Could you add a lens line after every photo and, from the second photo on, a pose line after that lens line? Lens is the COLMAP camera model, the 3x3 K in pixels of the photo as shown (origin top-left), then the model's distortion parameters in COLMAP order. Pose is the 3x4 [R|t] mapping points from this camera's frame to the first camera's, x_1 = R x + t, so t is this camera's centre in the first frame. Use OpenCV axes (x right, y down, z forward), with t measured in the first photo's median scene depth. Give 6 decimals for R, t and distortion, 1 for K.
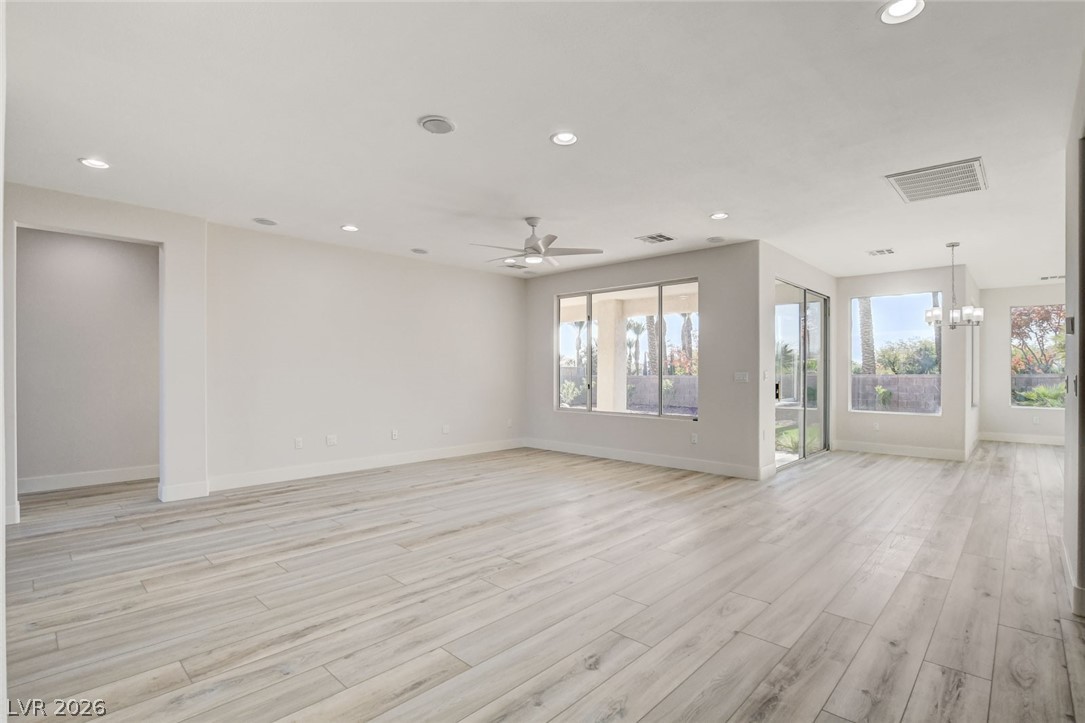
lens RADIAL K [[518.3, 0, 543.2], [0, 518.3, 370.3], [0, 0, 1]] dist [-0.027232, 0.000908]
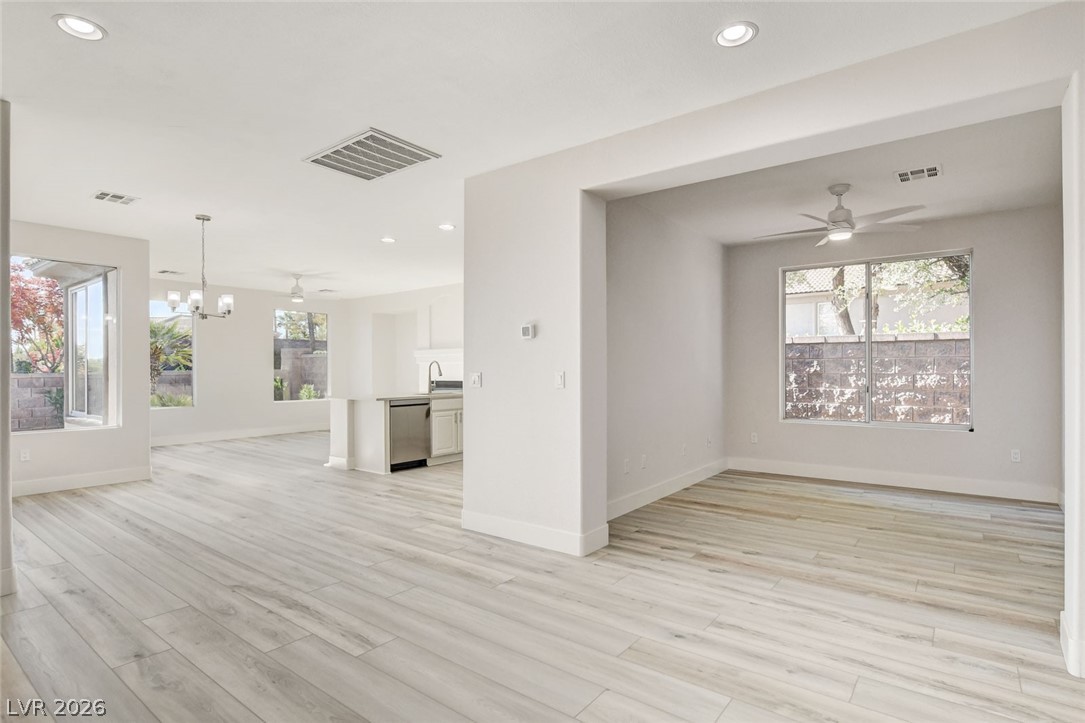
lens RADIAL K [[553.5, 0, 541.2], [0, 553.5, 369.0], [0, 0, 1]] dist [-0.016946, 0.002069]
pose [[-0.102553, -0.003067, 0.994723, -0.211708], [0.002979, 0.999990, 0.003391, -0.000481], [-0.994723, 0.003311, -0.102543, 0.774338]]
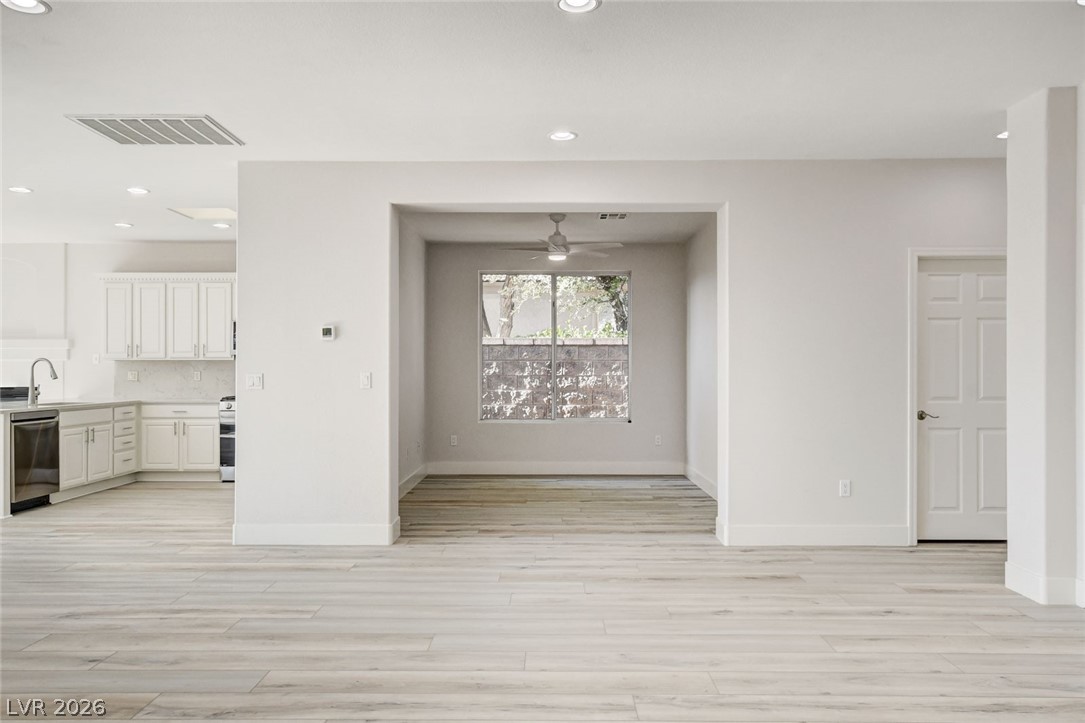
lens RADIAL K [[791.5, 0, 542.7], [0, 791.5, 369.0], [0, 0, 1]] dist [-0.010722, 0.031732]
pose [[-0.682868, -0.002355, 0.730538, -0.509631], [-0.002069, 0.999997, 0.001289, -0.001199], [-0.730538, -0.000632, -0.682871, 1.355749]]
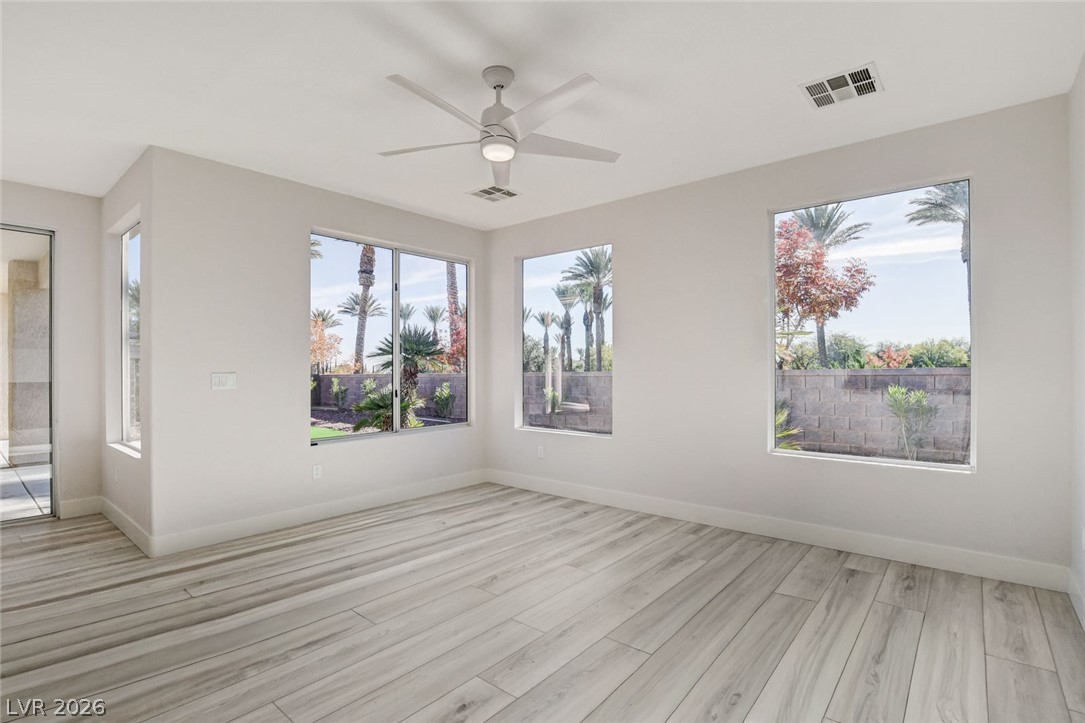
lens RADIAL K [[518.3, 0, 543.2], [0, 518.3, 370.3], [0, 0, 1]] dist [-0.027232, 0.000908]
pose [[0.998191, -0.006473, 0.059777, 1.979823], [0.006130, 0.999964, 0.005919, 0.004155], [-0.059813, -0.005542, 0.998194, 0.848059]]
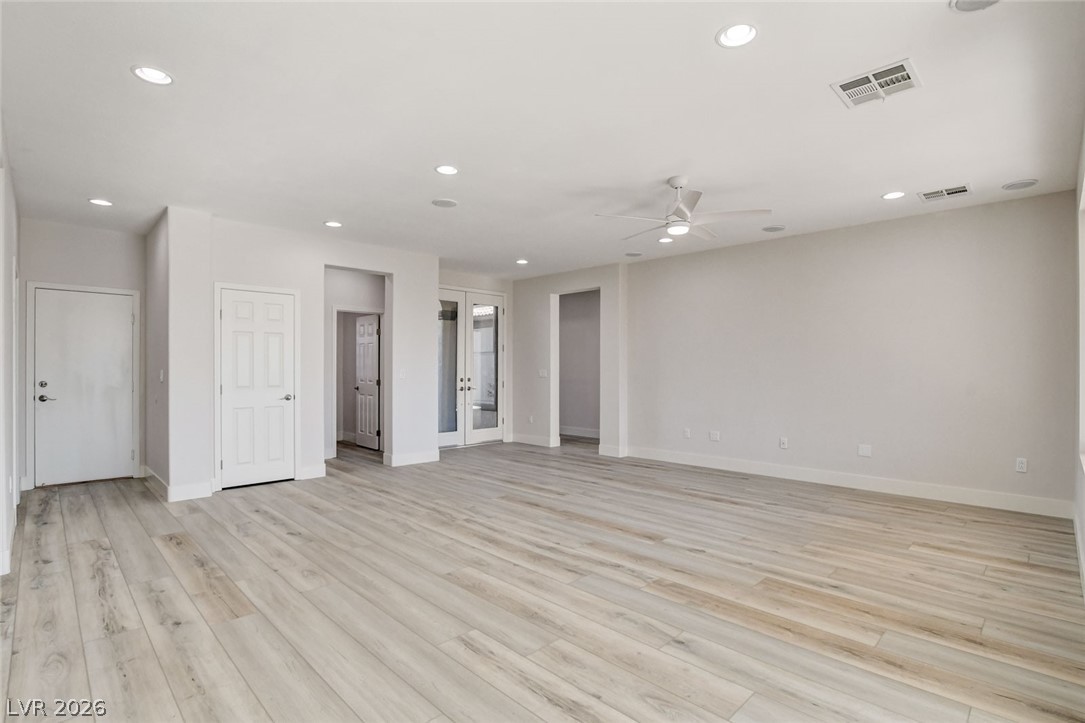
lens RADIAL K [[520.3, 0, 539.0], [0, 520.3, 367.4], [0, 0, 1]] dist [-0.027009, 0.000802]
pose [[-0.035020, -0.006447, -0.999366, 0.968489], [-0.001633, 0.999978, -0.006394, 0.004915], [0.999385, 0.001408, -0.035030, 1.002046]]
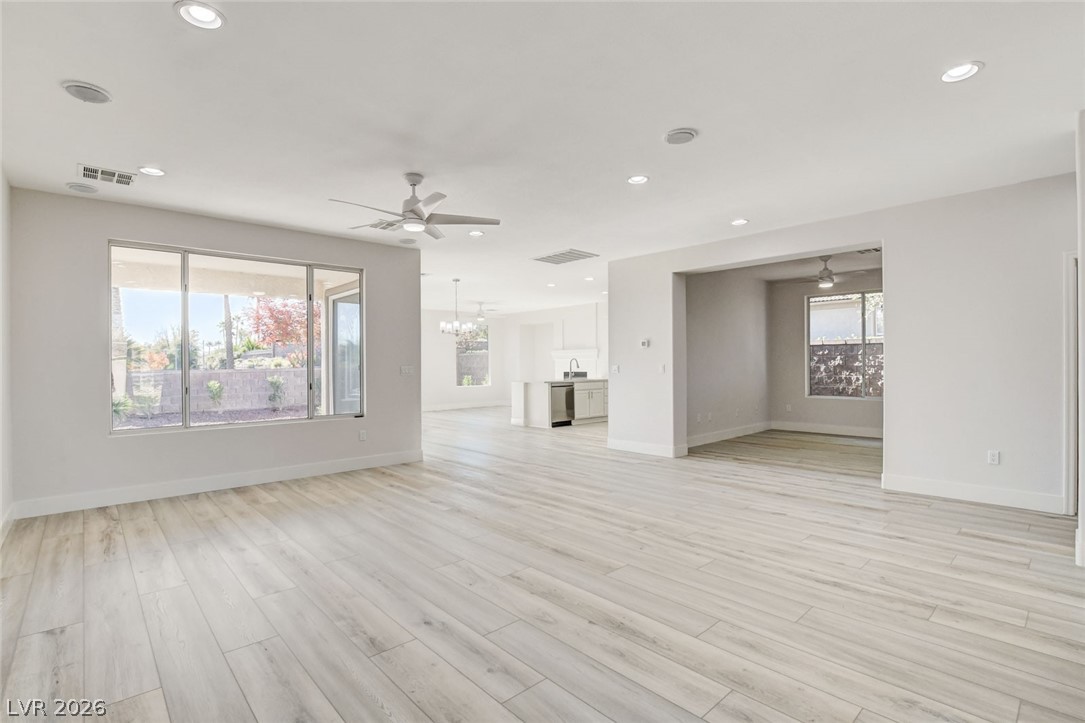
lens RADIAL K [[511.8, 0, 542.5], [0, 511.8, 361.5], [0, 0, 1]] dist [-0.034250, 0.005249]
pose [[0.067360, 0.001348, 0.997728, -0.977480], [0.007836, 0.999968, -0.001880, -0.002403], [-0.997698, 0.007945, 0.067347, 0.922917]]
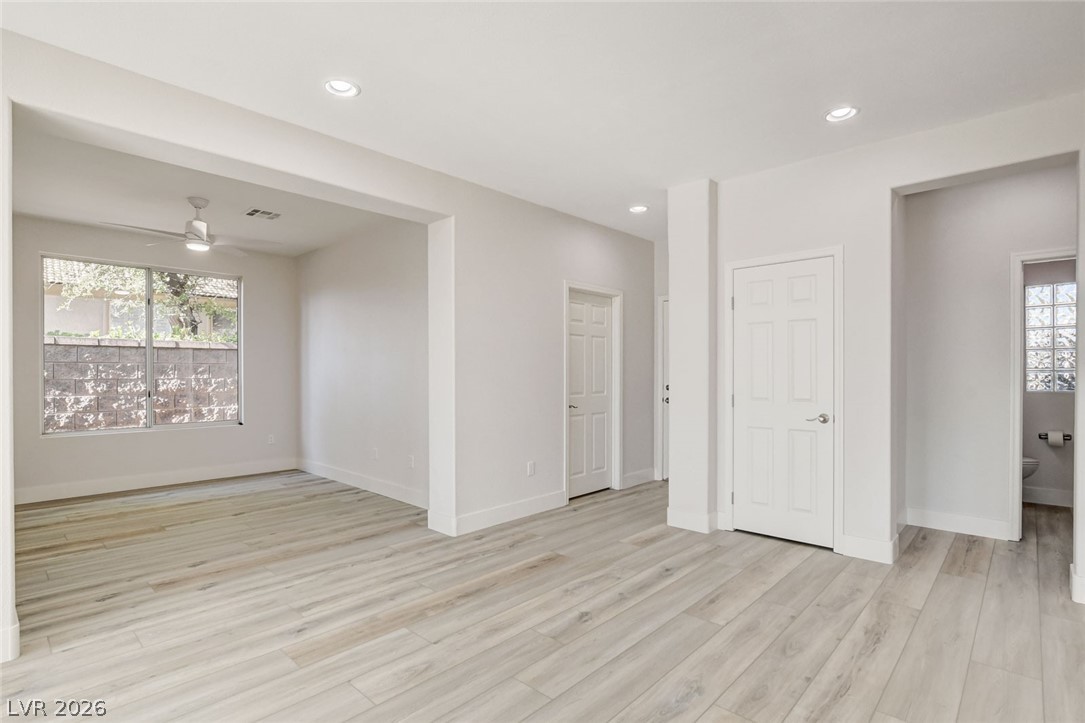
lens RADIAL K [[529.4, 0, 542.9], [0, 529.4, 374.3], [0, 0, 1]] dist [-0.015450, 0.000203]
pose [[-0.999952, -0.001700, -0.009651, 0.108933], [-0.001740, 0.999990, 0.004147, -0.000358], [0.009644, 0.004164, -0.999945, 1.173337]]
